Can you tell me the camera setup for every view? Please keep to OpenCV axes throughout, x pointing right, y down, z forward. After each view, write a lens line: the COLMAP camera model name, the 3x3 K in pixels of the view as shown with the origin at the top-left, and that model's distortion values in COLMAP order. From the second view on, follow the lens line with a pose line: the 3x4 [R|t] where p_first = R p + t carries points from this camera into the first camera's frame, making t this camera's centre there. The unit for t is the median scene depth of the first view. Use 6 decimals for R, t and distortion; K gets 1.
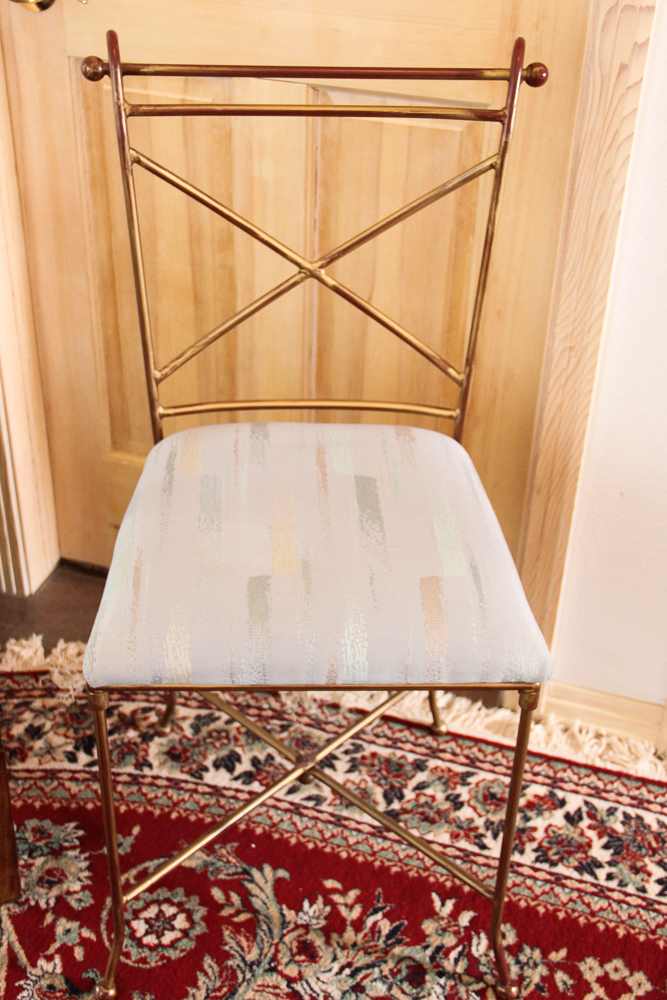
lens RADIAL K [[1233.0, 0, 333.5], [0, 1233.0, 500.0], [0, 0, 1]] dist [-0.028683, 0.297396]
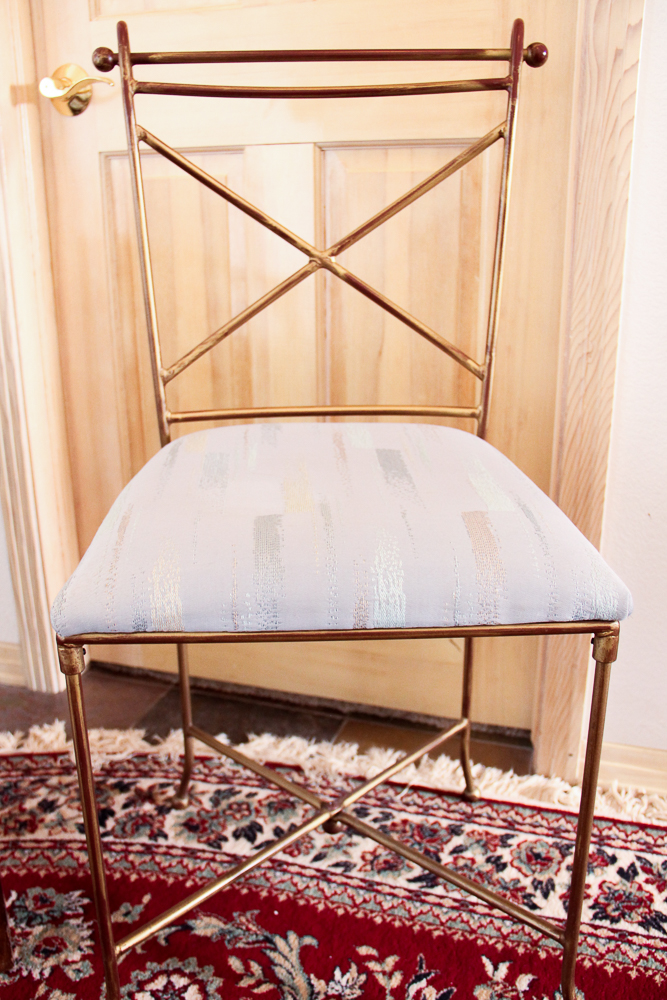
lens RADIAL K [[927.9, 0, 325.6], [0, 927.9, 523.7], [0, 0, 1]] dist [-0.155736, 0.155299]
pose [[0.999287, -0.034266, -0.015827, -0.009147], [0.029471, 0.970323, -0.240010, 0.162193], [0.023581, 0.239373, 0.970641, 0.291776]]
